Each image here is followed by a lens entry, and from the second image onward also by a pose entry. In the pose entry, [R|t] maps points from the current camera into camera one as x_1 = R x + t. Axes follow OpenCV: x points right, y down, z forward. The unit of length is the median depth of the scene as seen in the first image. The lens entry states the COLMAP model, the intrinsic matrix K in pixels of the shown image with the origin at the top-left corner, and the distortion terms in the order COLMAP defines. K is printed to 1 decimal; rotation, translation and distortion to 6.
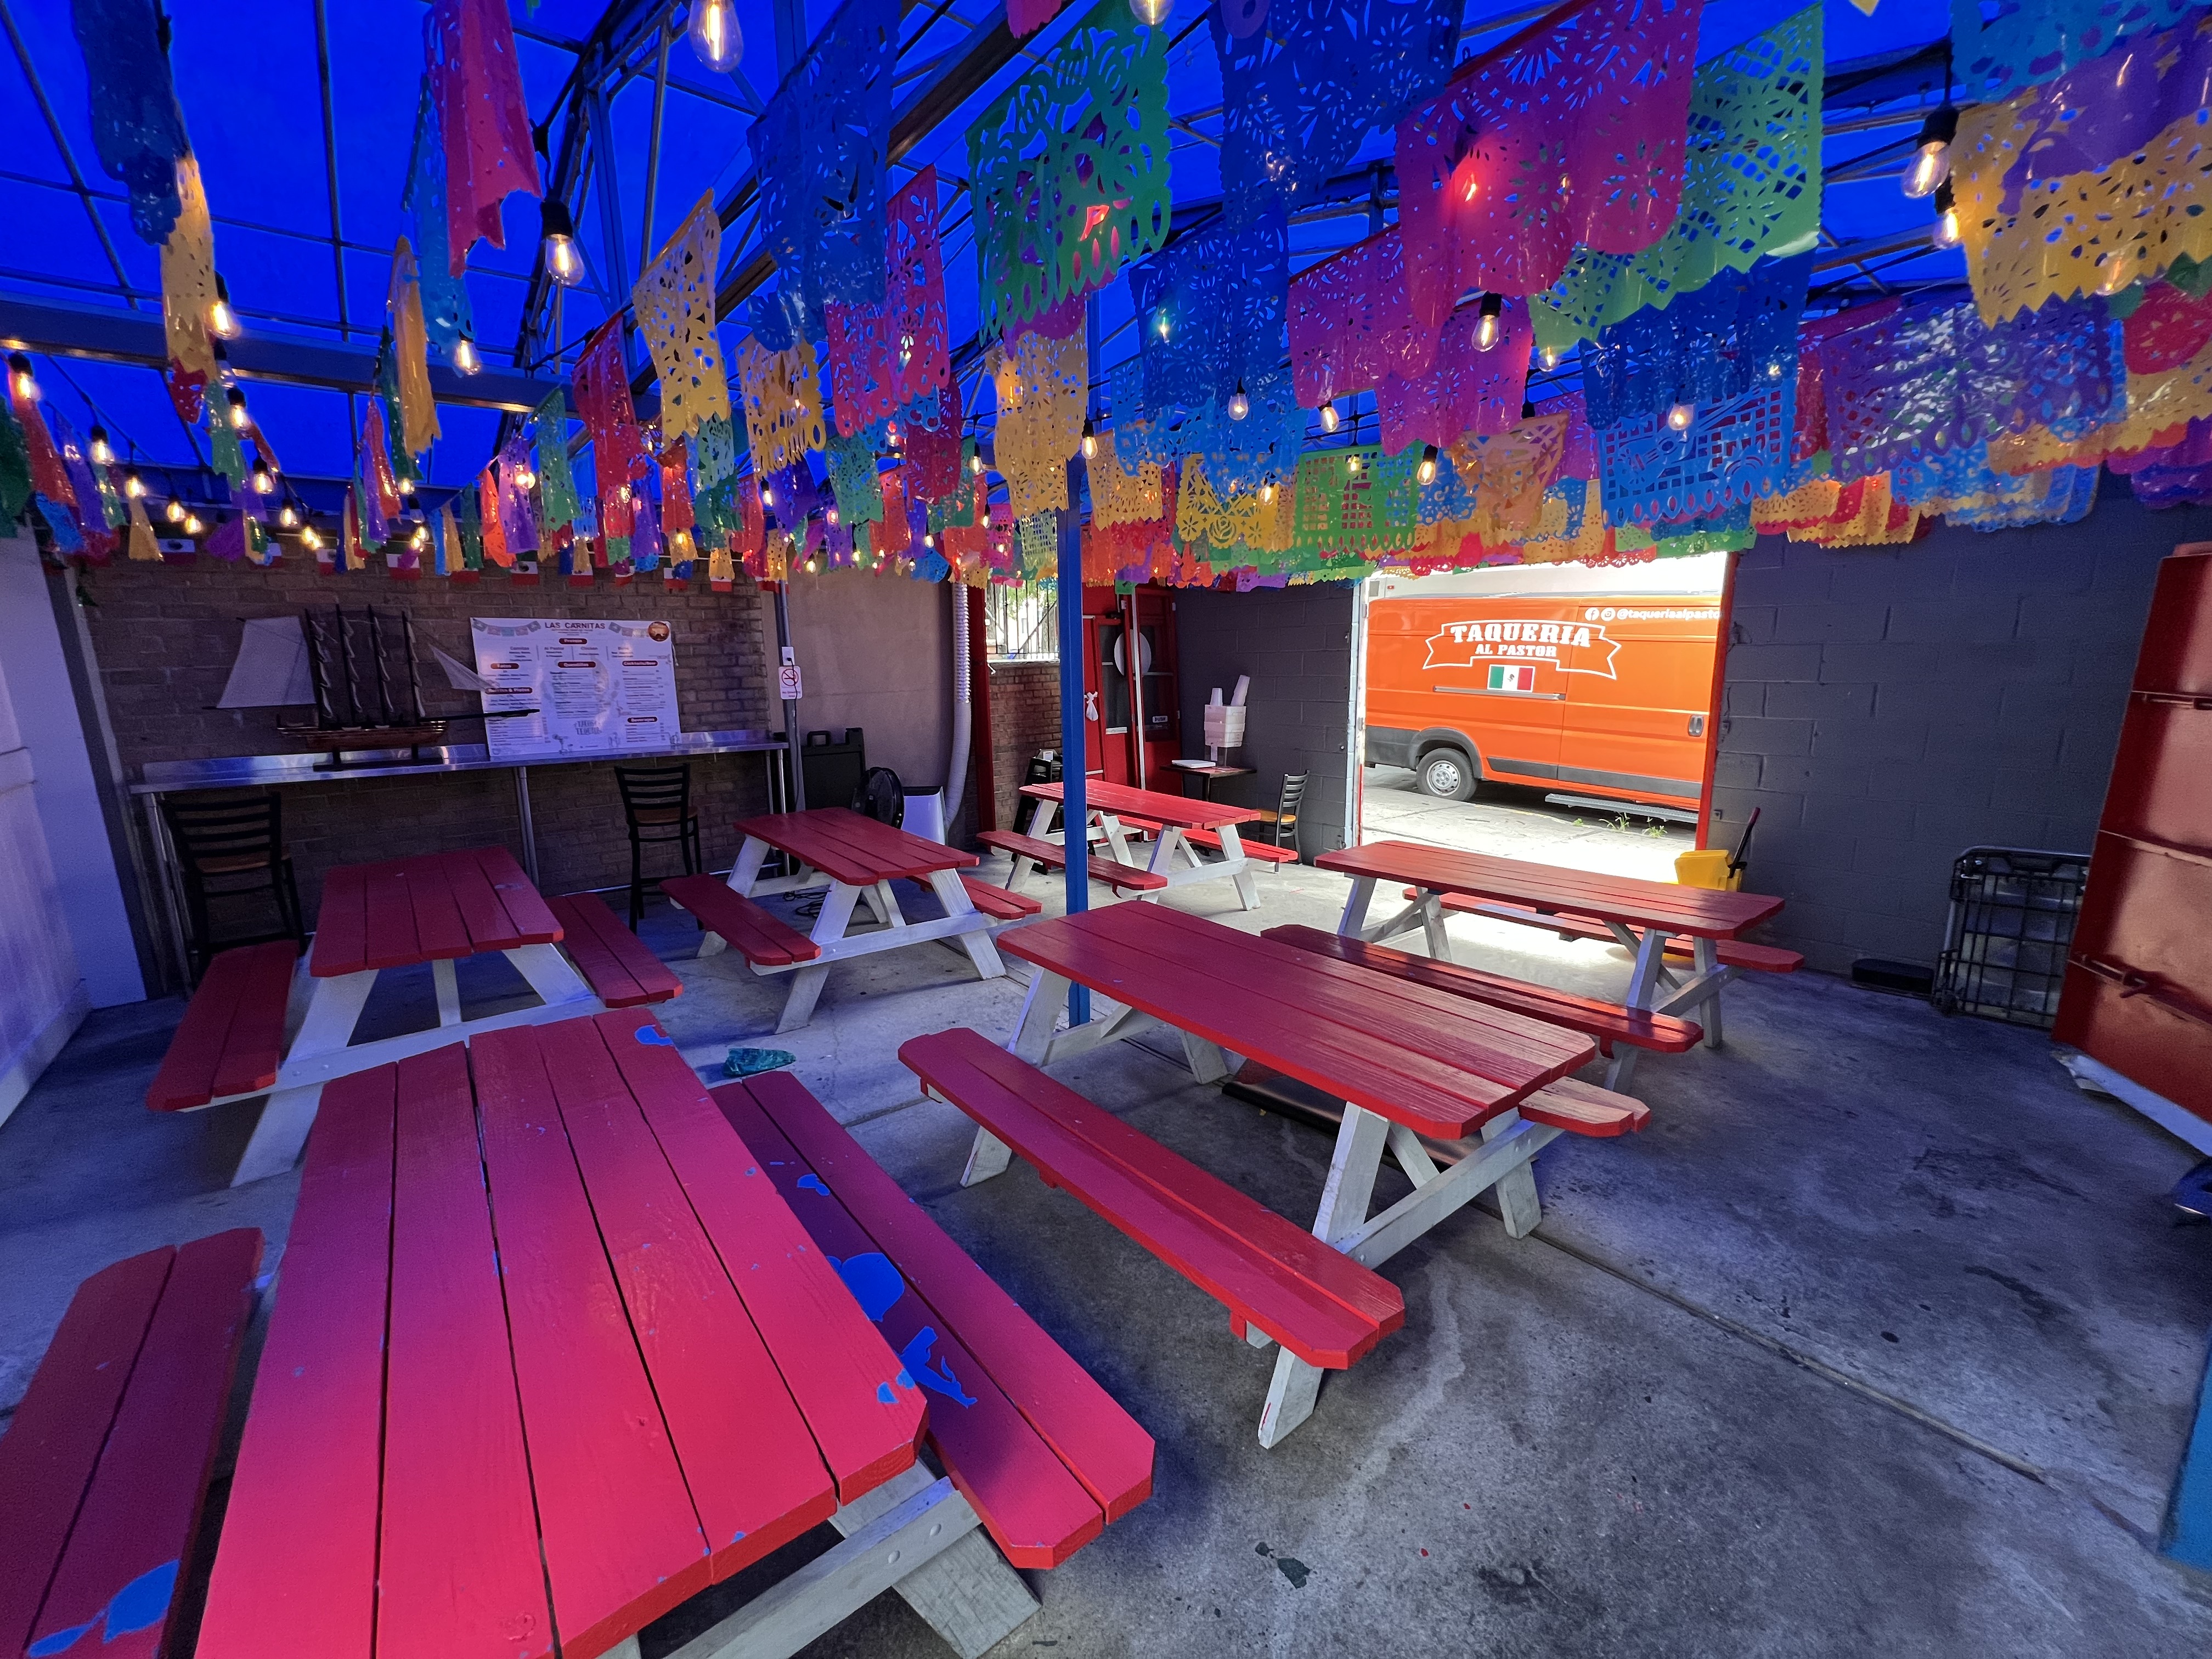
lens RADIAL K [[886.1, 0, 1098.7], [0, 886.1, 821.6], [0, 0, 1]] dist [-0.003565, 0.000591]
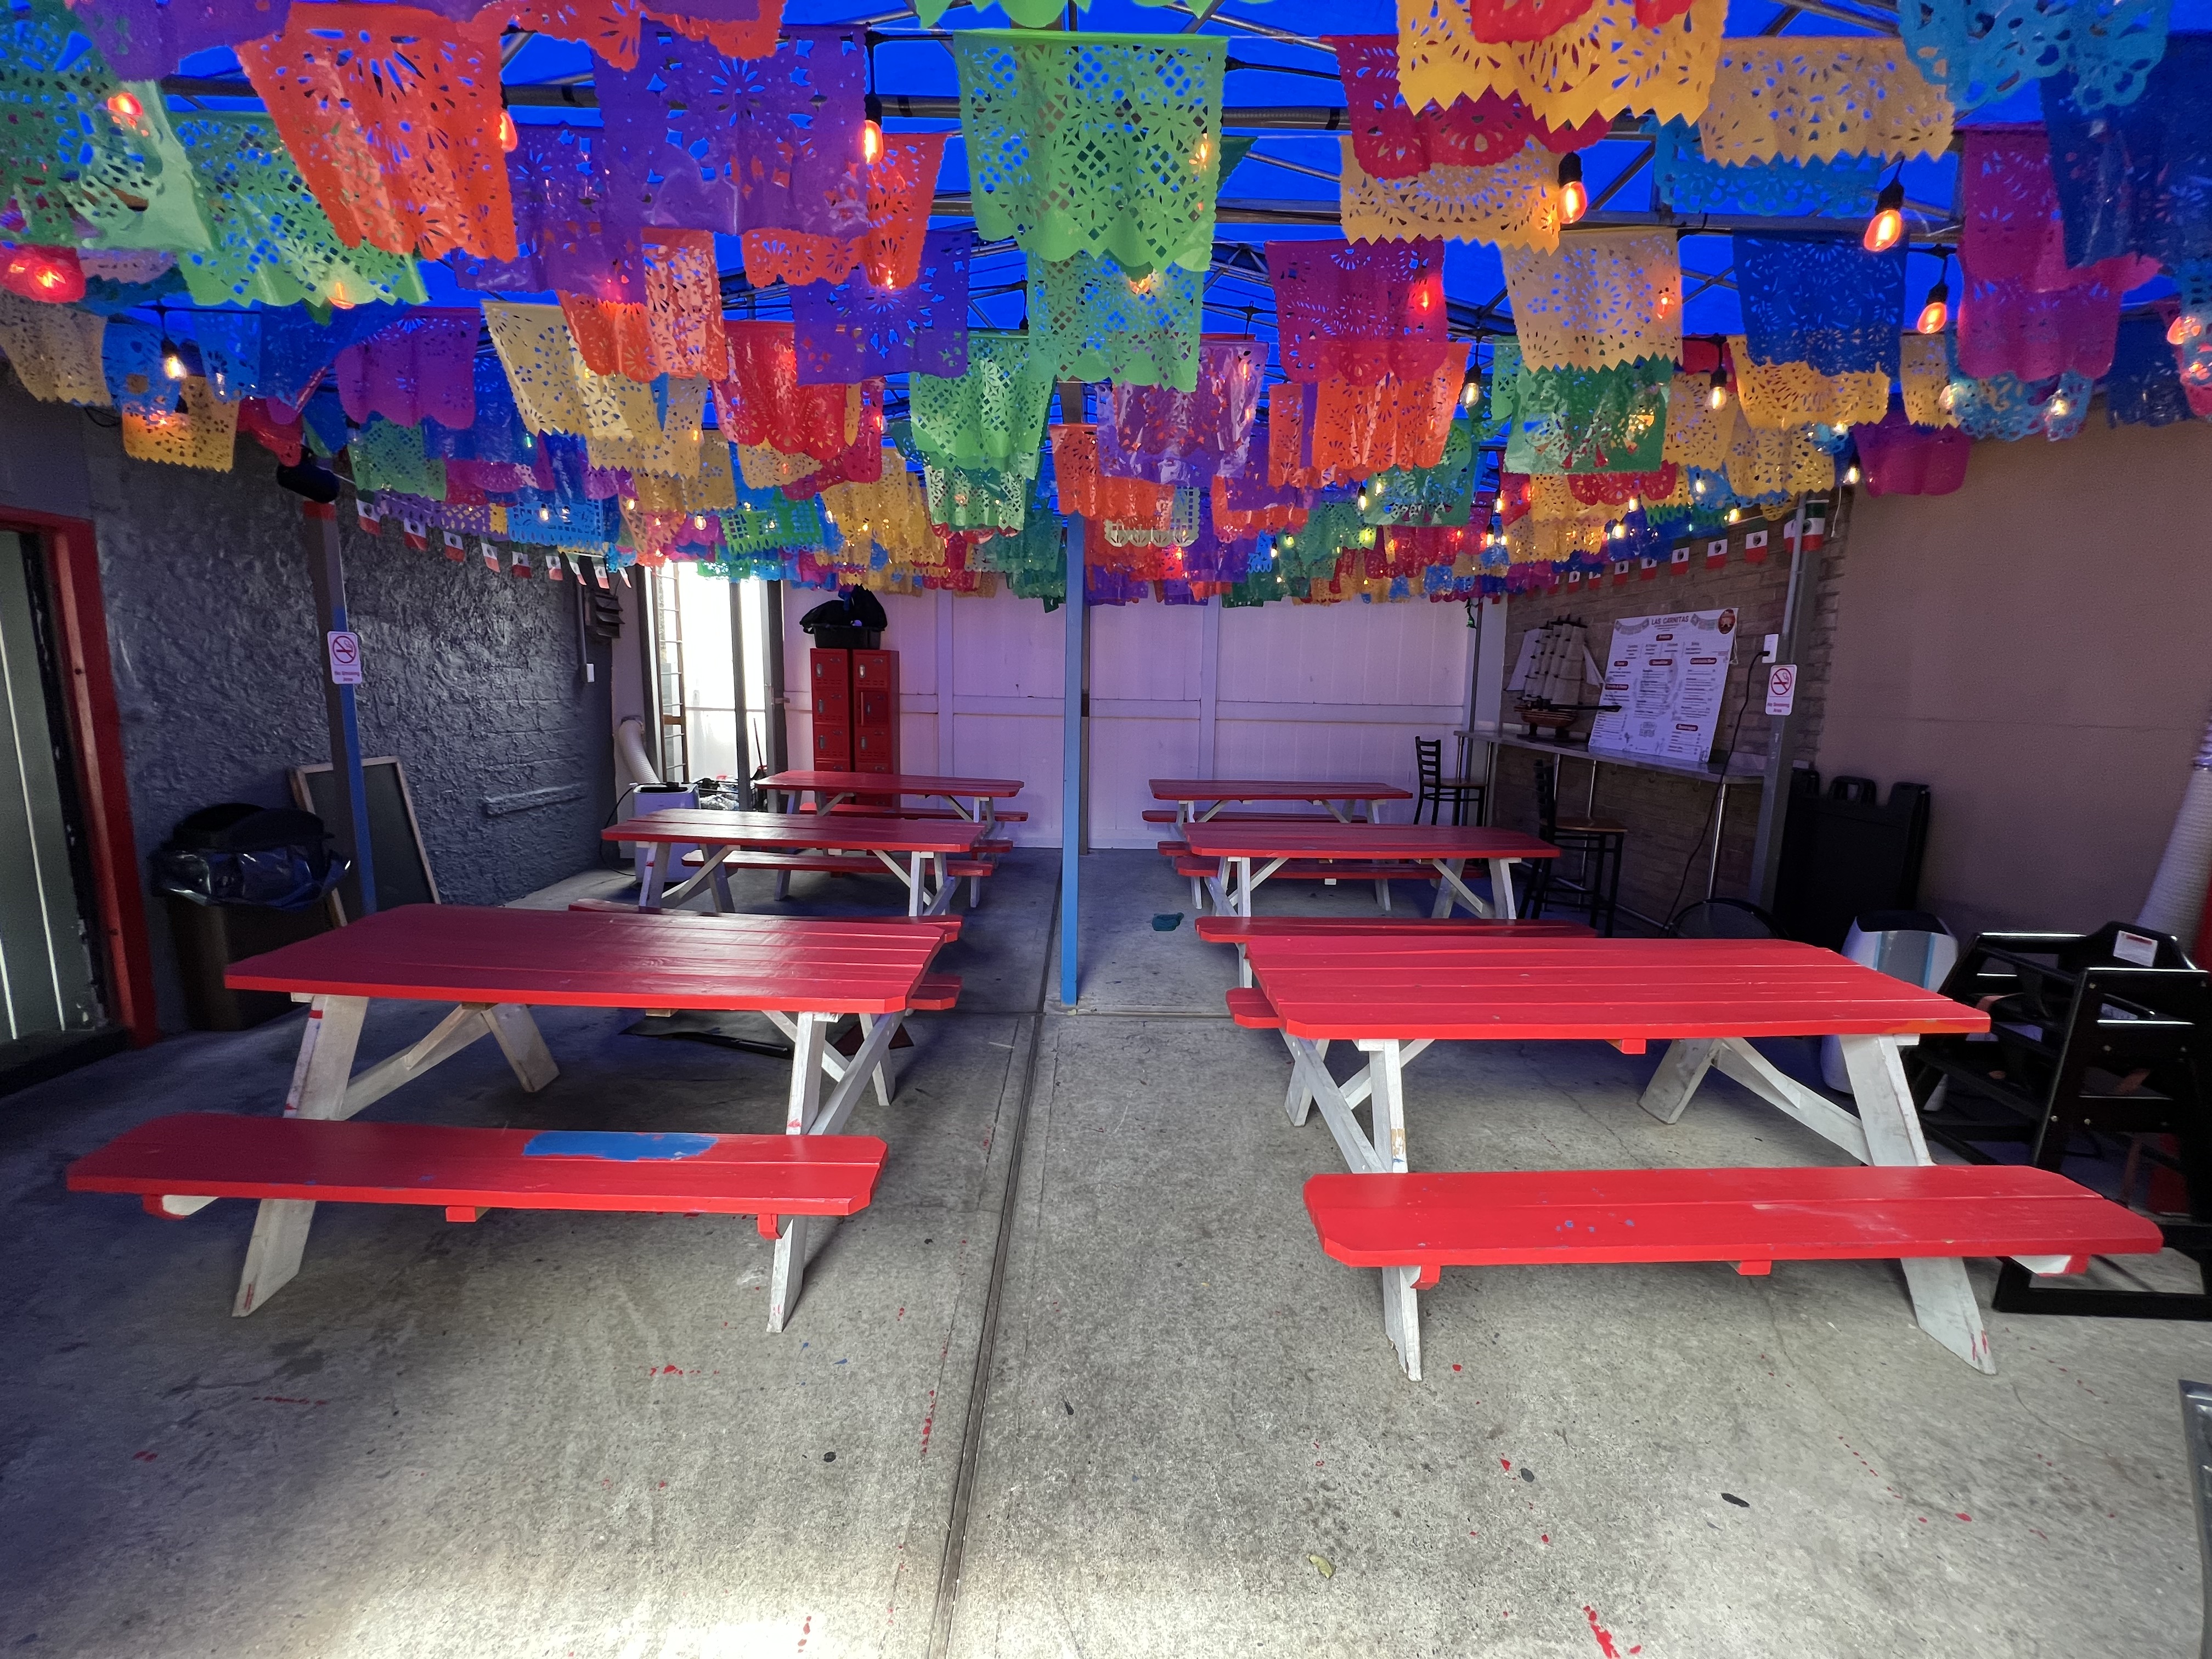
lens RADIAL K [[886.1, 0, 1098.7], [0, 886.1, 821.6], [0, 0, 1]] dist [-0.003565, 0.000591]
pose [[-0.629596, 0.126259, -0.766595, 0.480771], [-0.155158, 0.946396, 0.283302, -0.174424], [0.761272, 0.297309, -0.576257, 1.038955]]
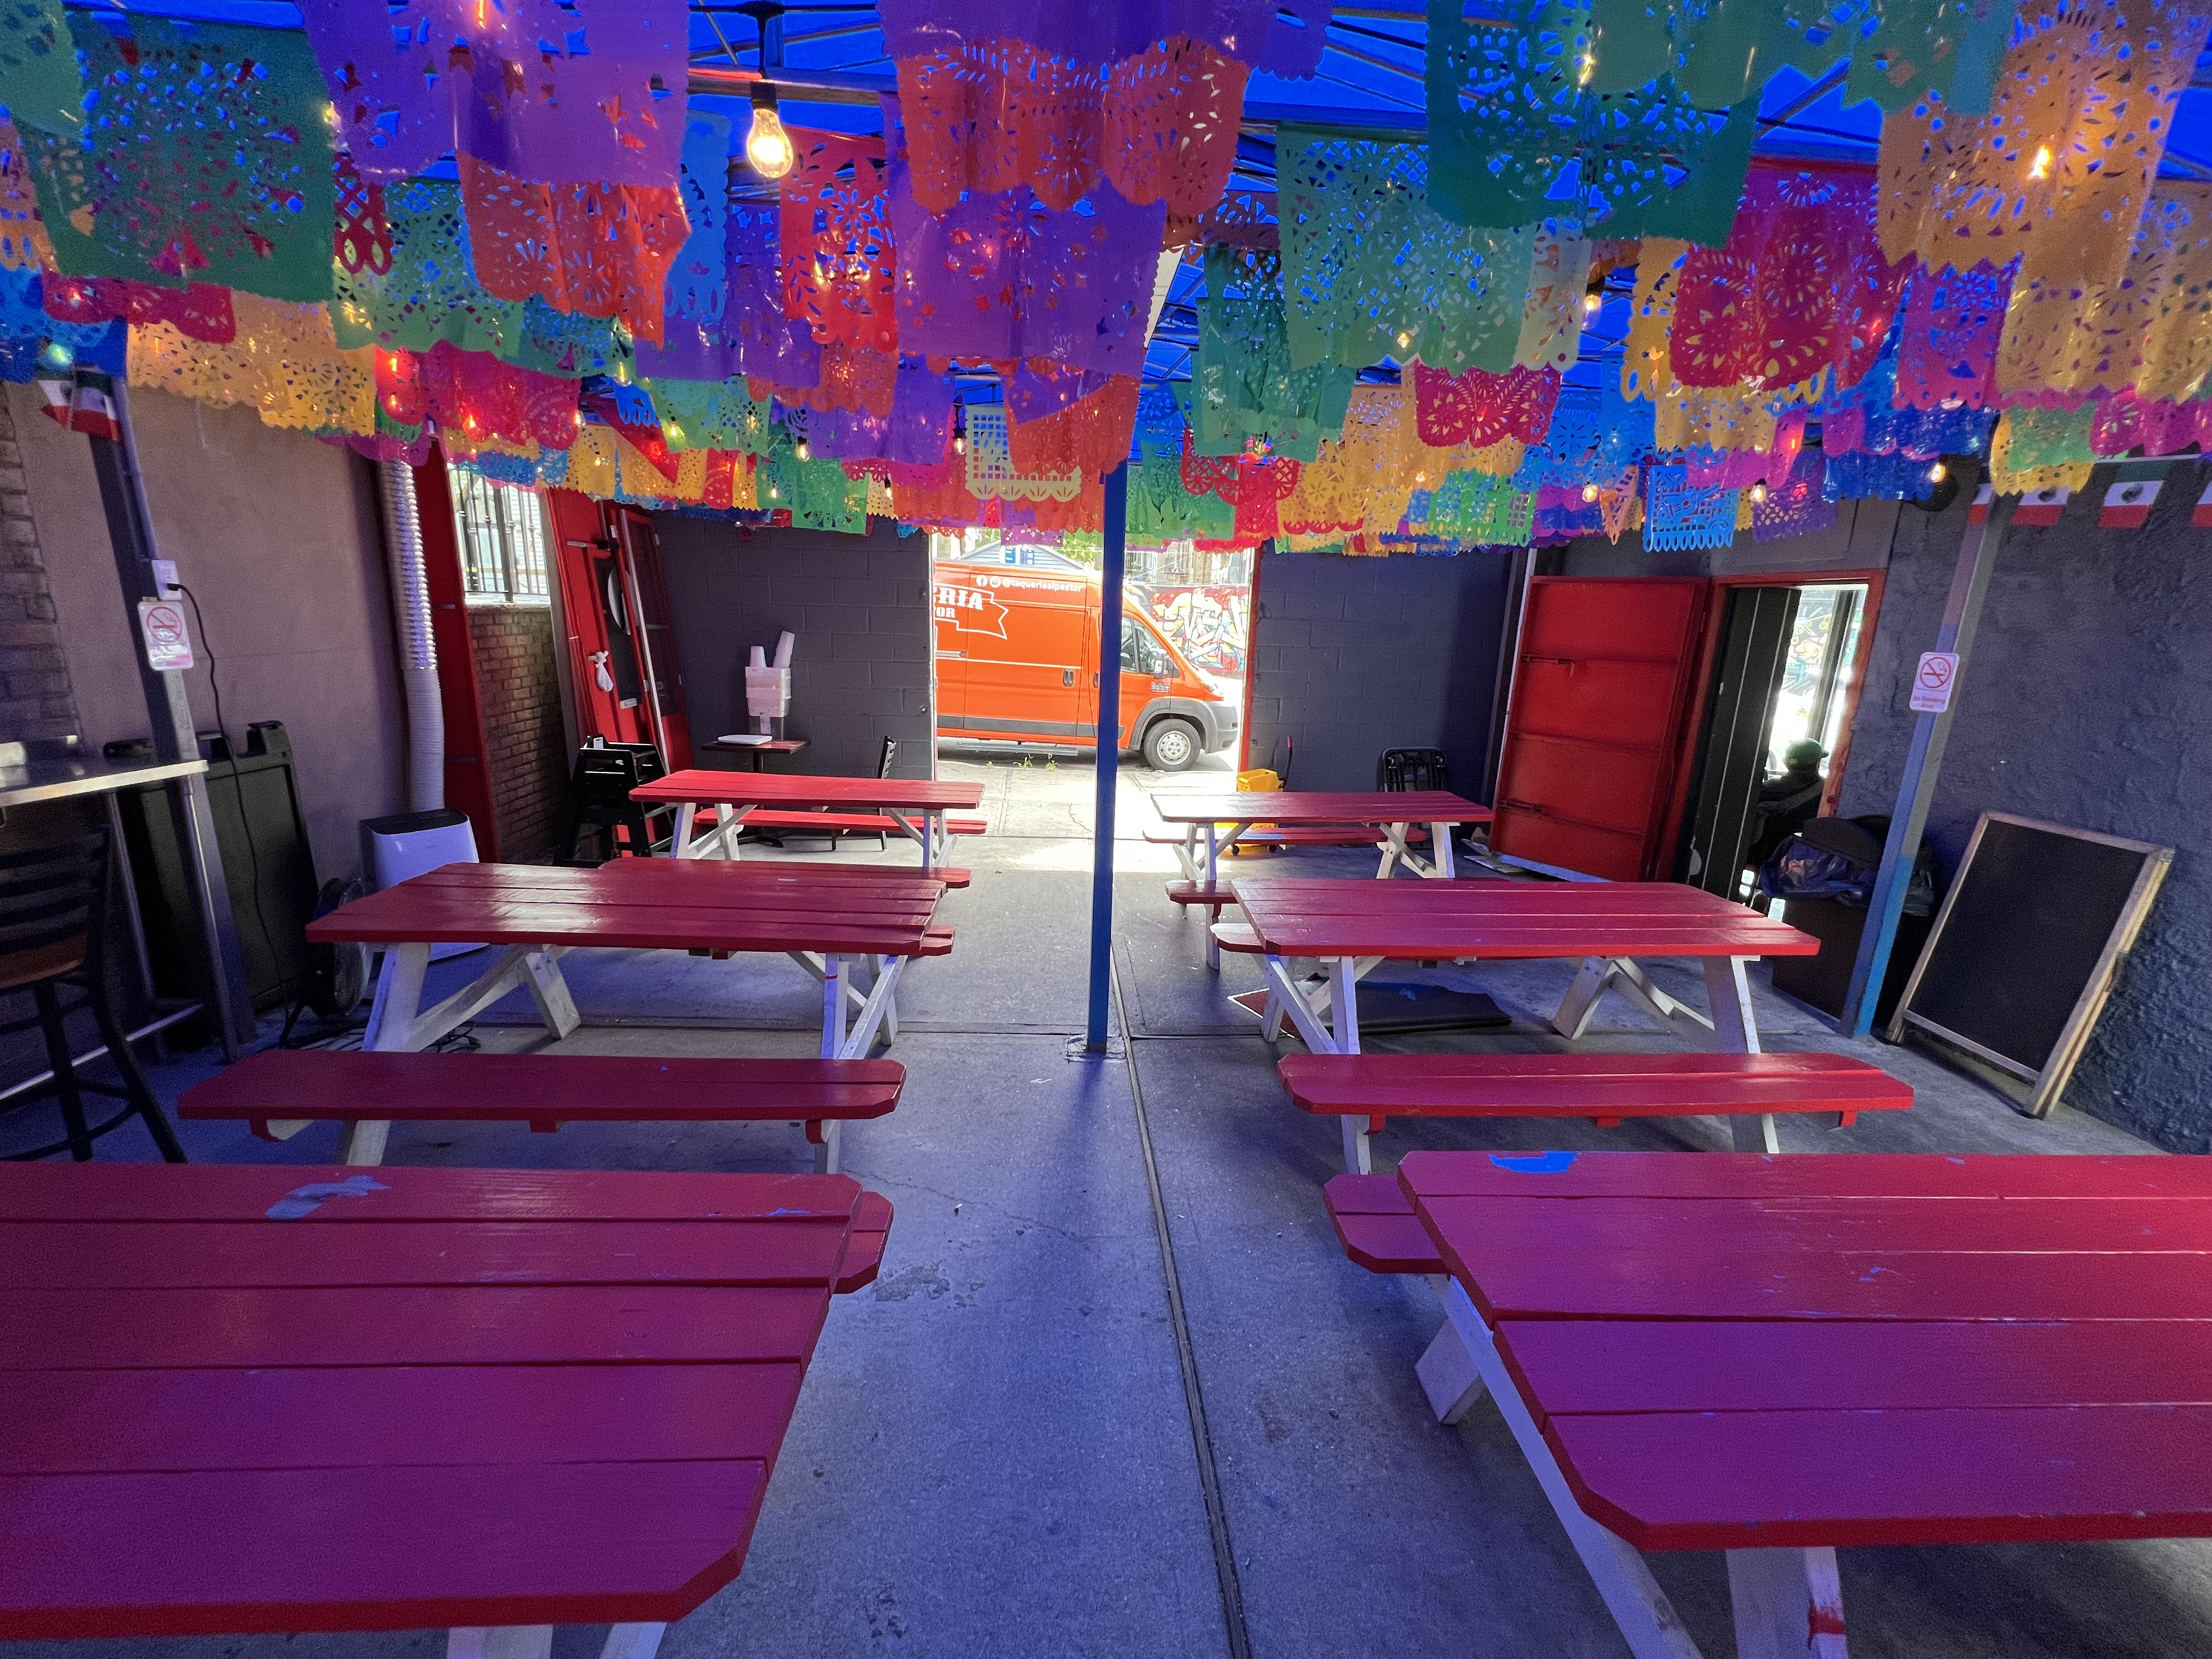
lens RADIAL K [[886.1, 0, 1098.7], [0, 886.1, 821.6], [0, 0, 1]] dist [-0.003565, 0.000591]
pose [[0.589677, -0.153733, 0.792872, -0.454435], [0.112794, 0.987771, 0.107635, -0.052239], [-0.799724, 0.025961, 0.599807, 0.312596]]
